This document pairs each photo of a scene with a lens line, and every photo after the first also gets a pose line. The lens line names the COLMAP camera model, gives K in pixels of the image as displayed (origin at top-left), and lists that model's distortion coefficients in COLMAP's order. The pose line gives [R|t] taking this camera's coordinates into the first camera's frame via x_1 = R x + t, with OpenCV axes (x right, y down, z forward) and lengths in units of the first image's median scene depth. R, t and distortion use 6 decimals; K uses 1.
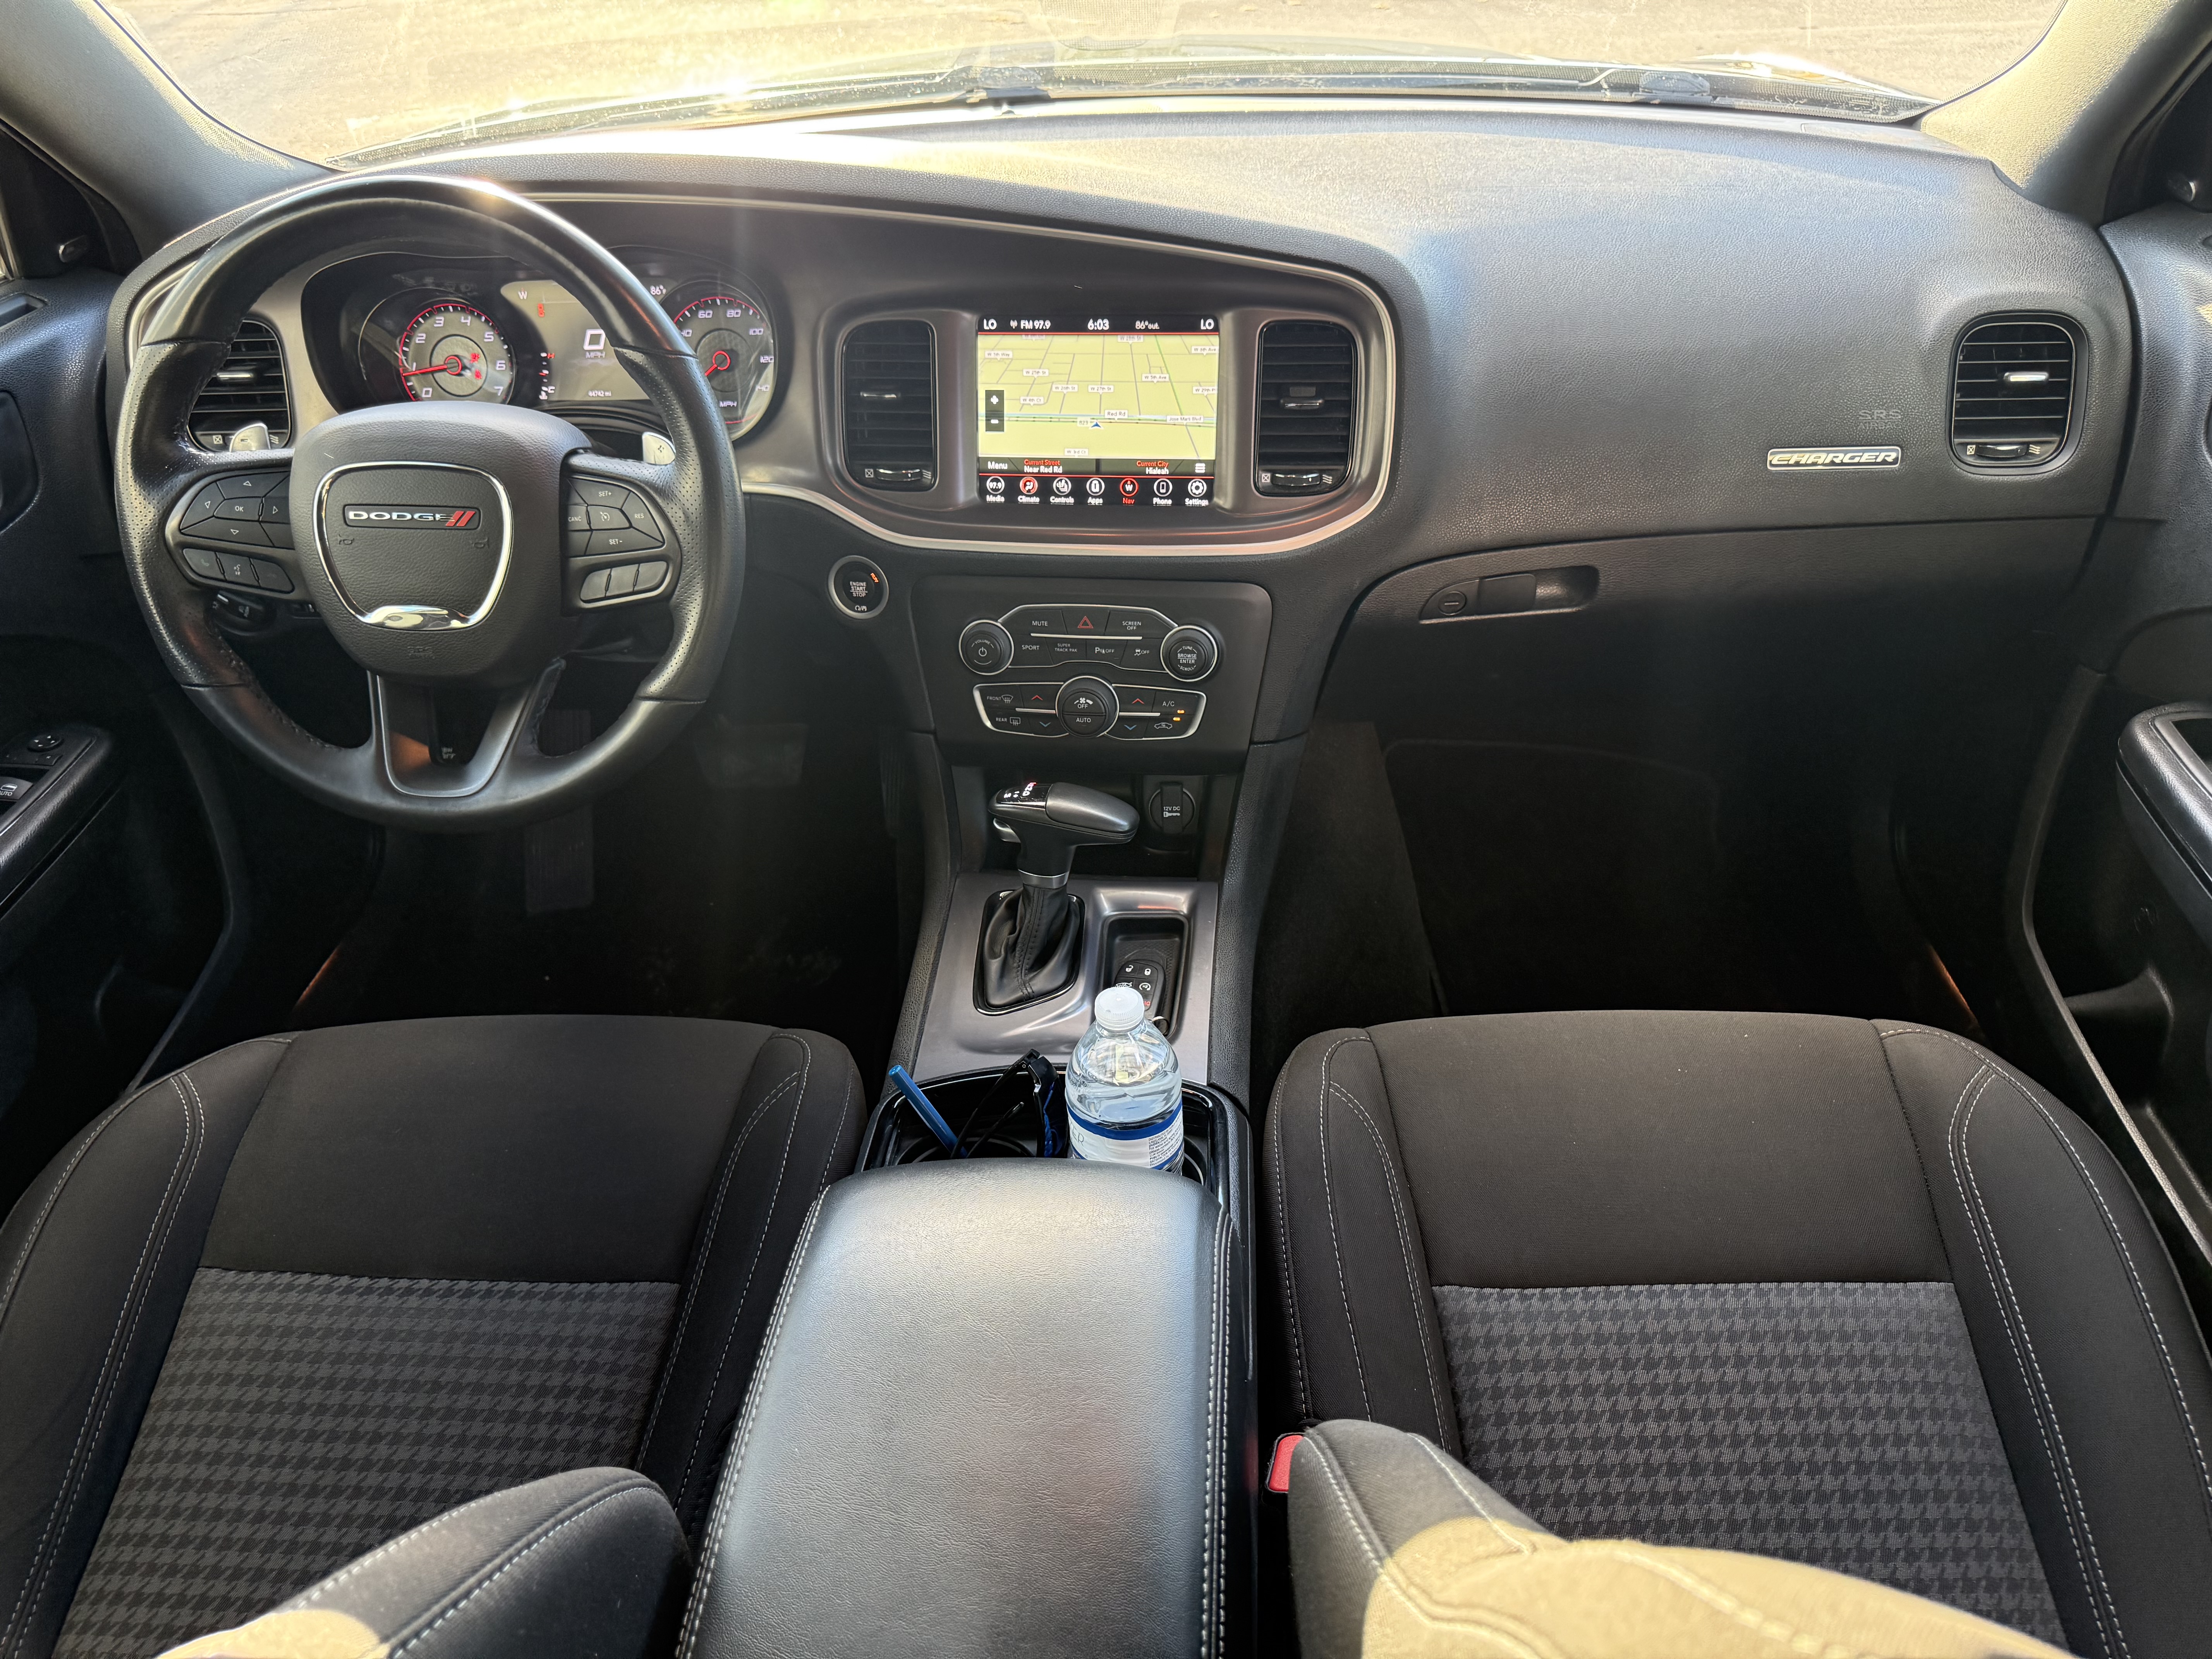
lens RADIAL K [[1648.0, 0, 1096.5], [0, 1648.0, 887.4], [0, 0, 1]] dist [0.082491, -0.002323]
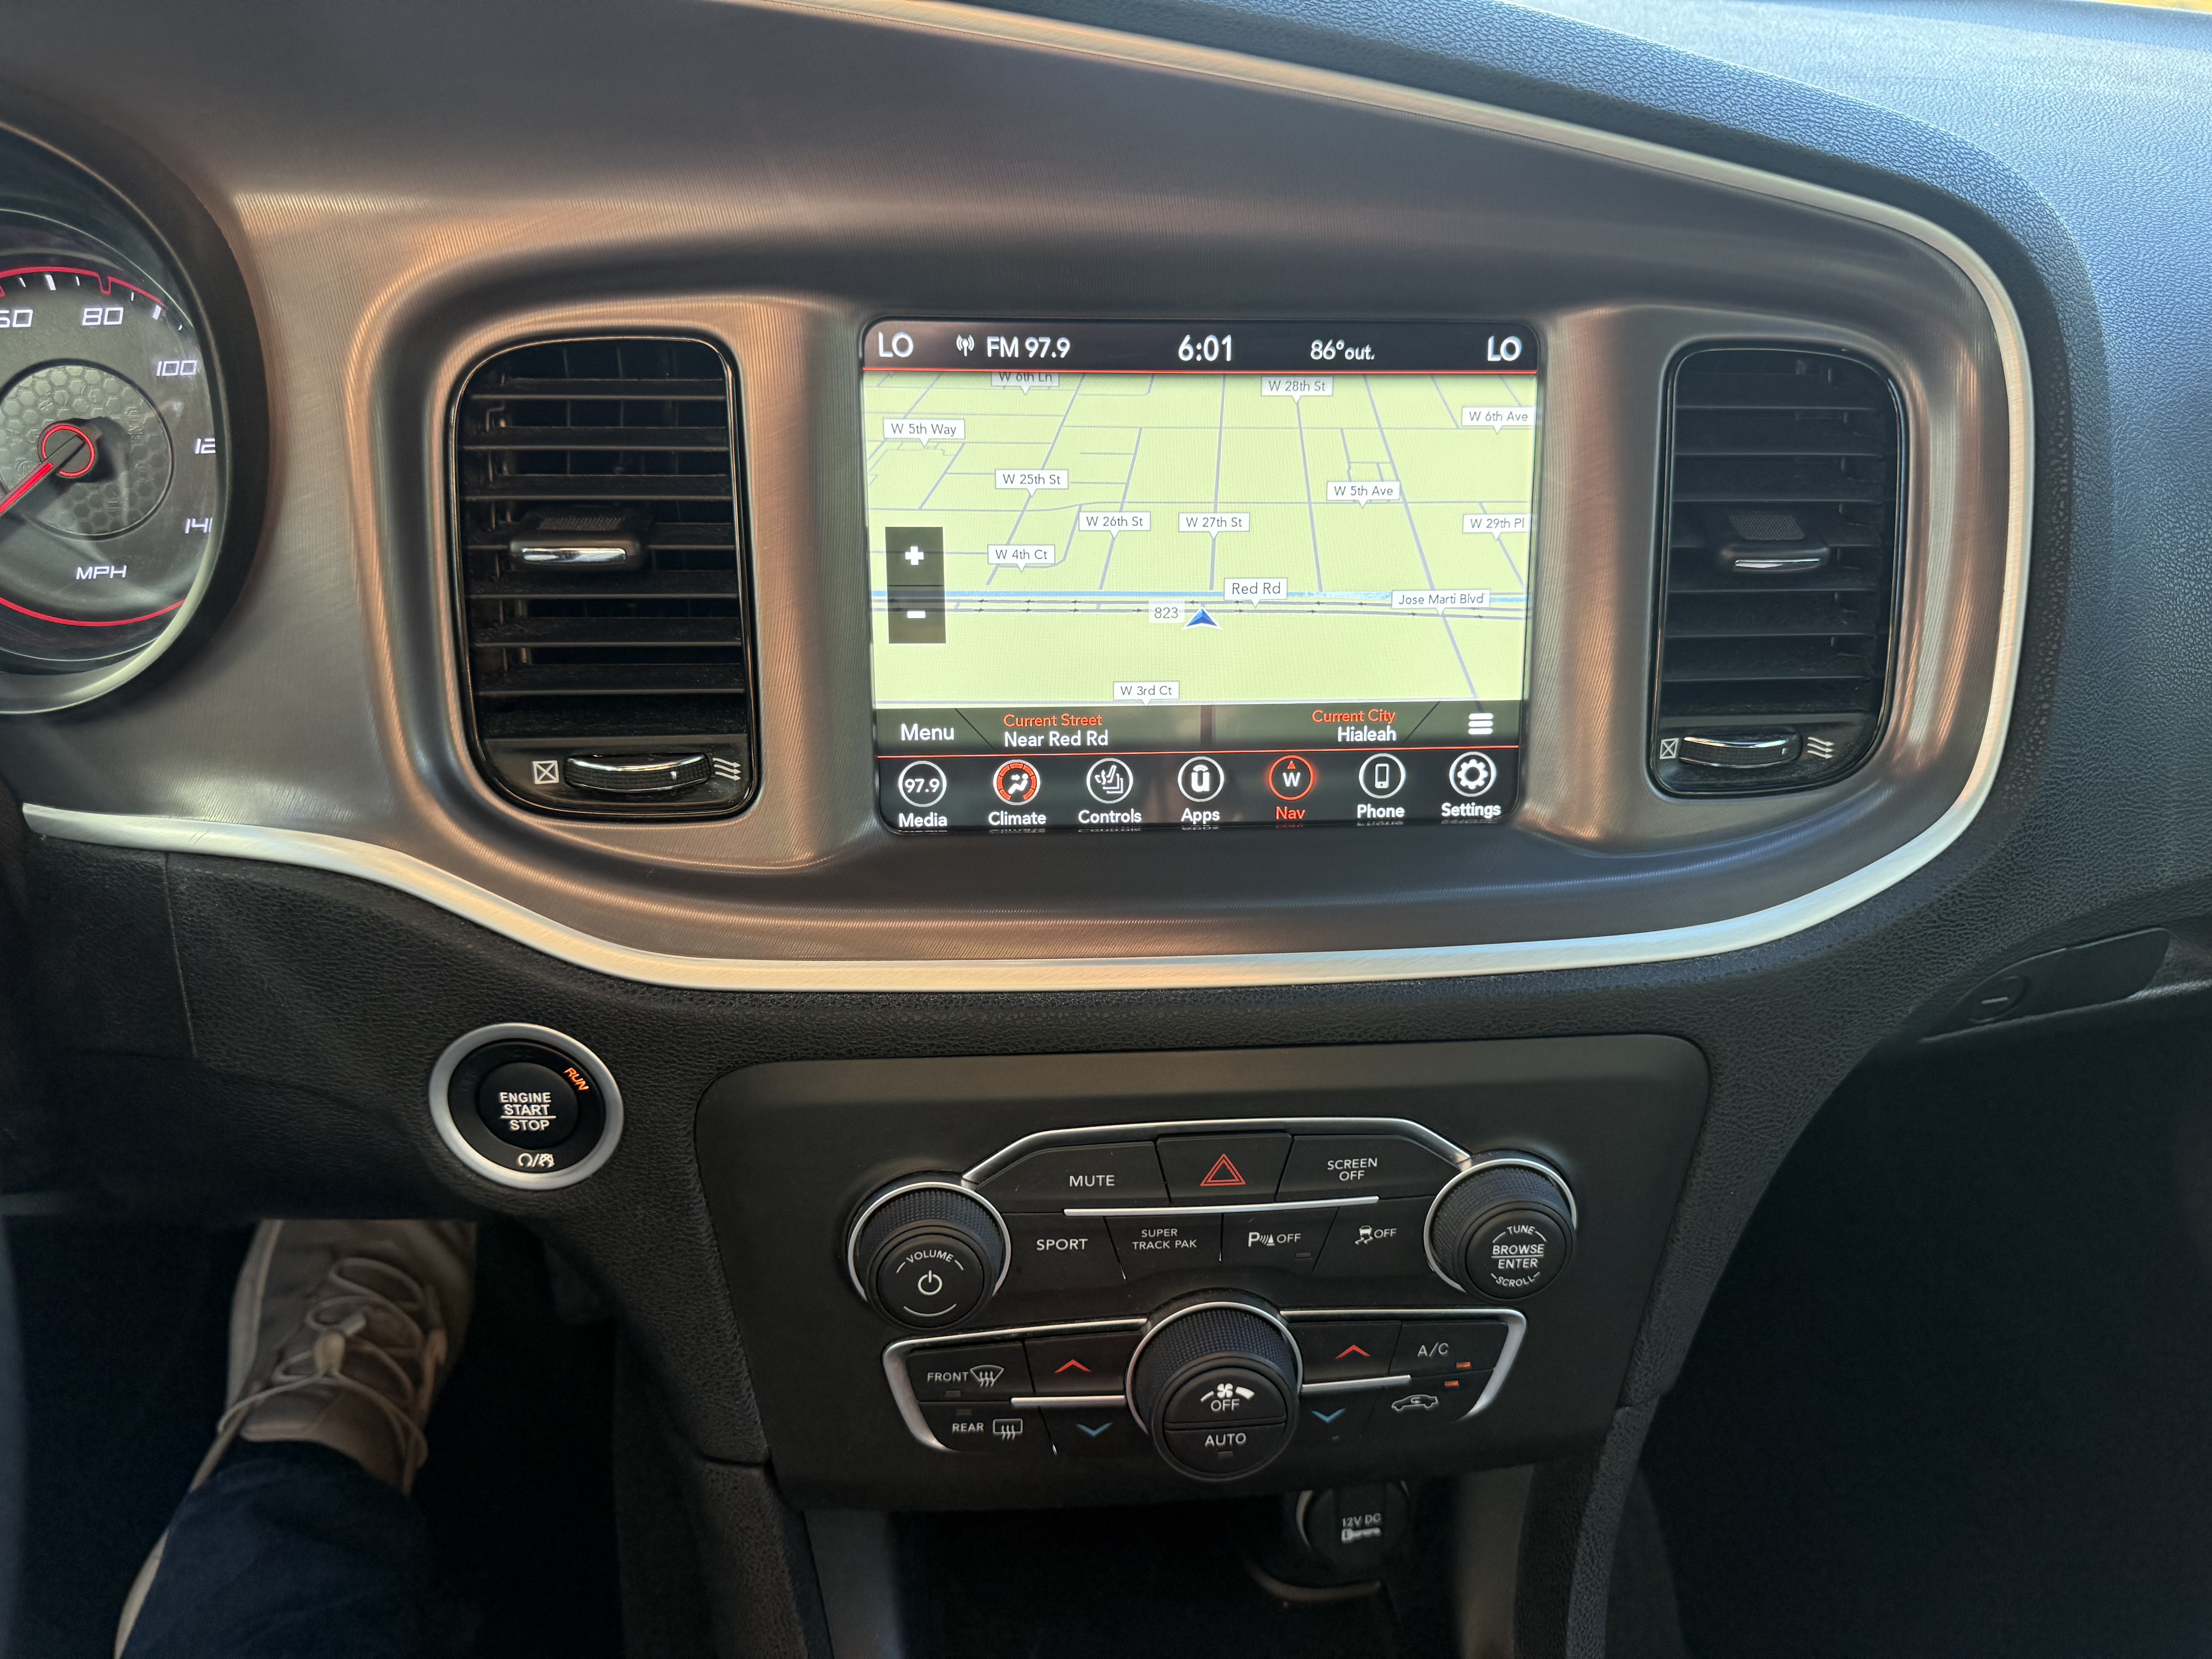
lens RADIAL K [[1580.2, 0, 1106.0], [0, 1580.2, 829.5], [0, 0, 1]] dist [0.135071, -0.328909]
pose [[0.968339, -0.059631, 0.242413, -0.107394], [0.074718, 0.995767, -0.053519, -0.214719], [-0.238196, 0.069937, 0.968696, 0.668238]]
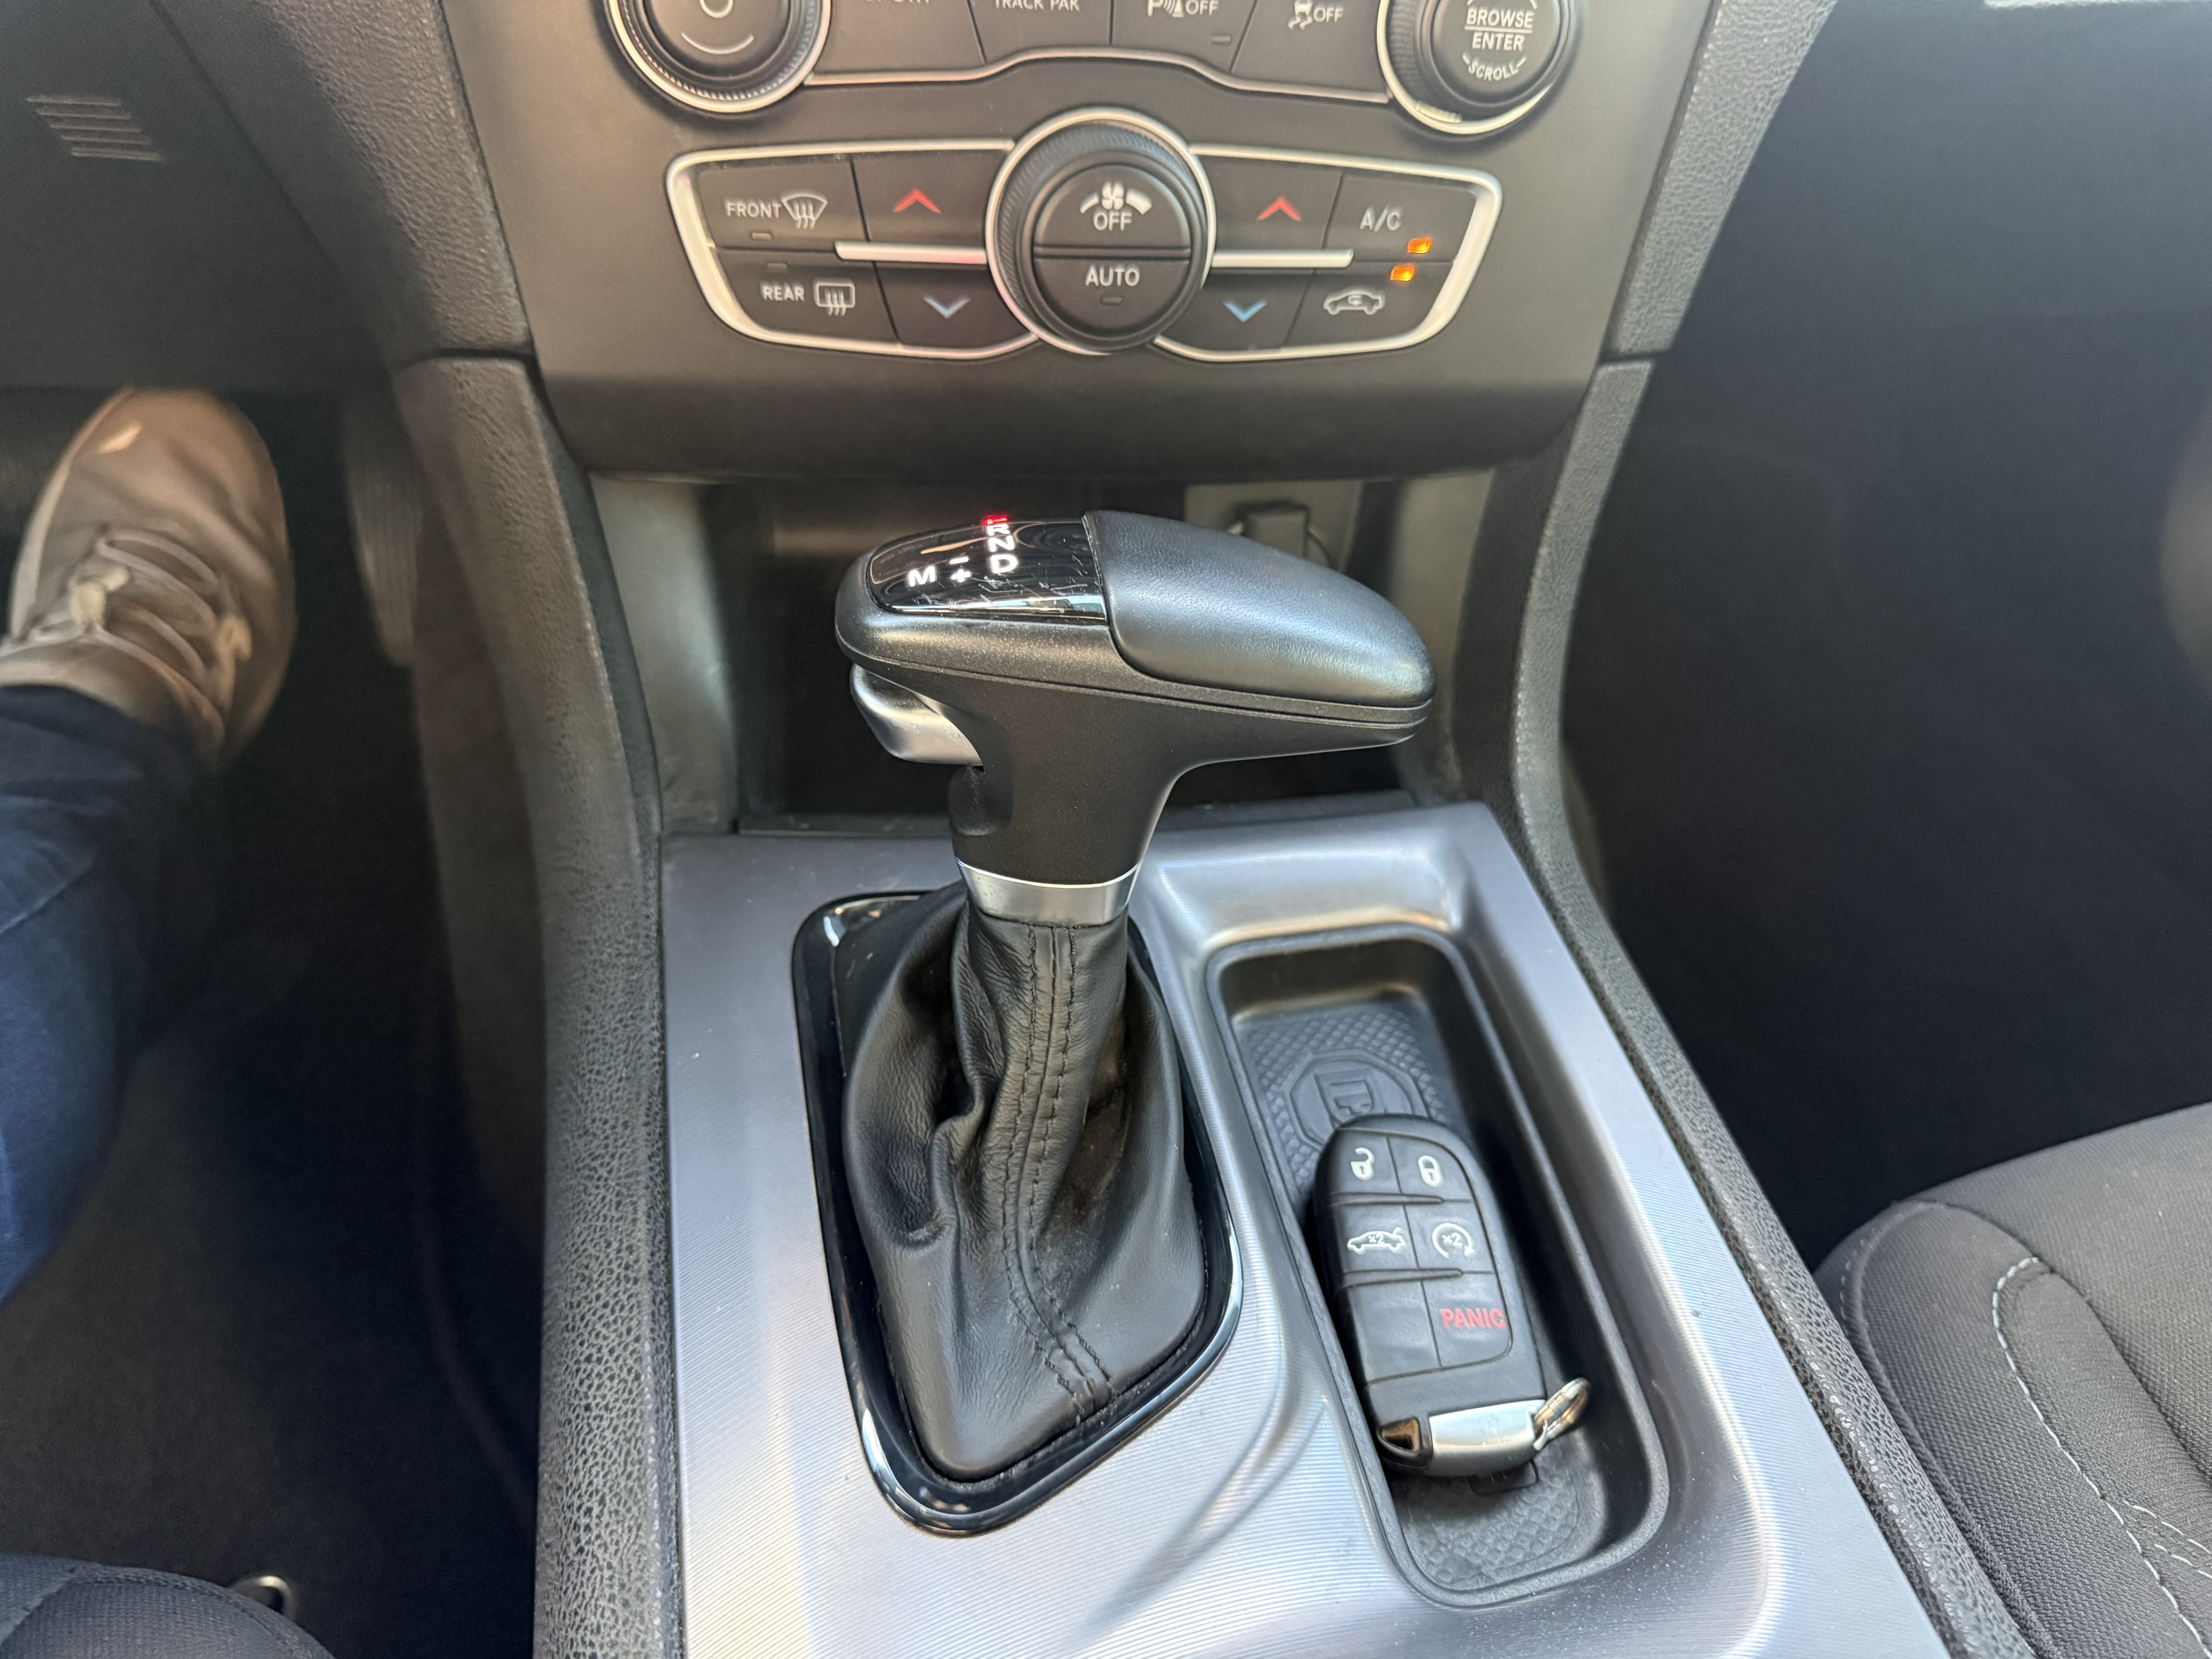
lens RADIAL K [[1611.0, 0, 1106.0], [0, 1611.0, 829.5], [0, 0, 1]] dist [-0.004646, -0.008504]
pose [[0.957705, -0.096486, 0.271092, -0.089850], [0.061656, 0.989035, 0.134197, -0.046889], [-0.281068, -0.111806, 0.953153, 0.738135]]
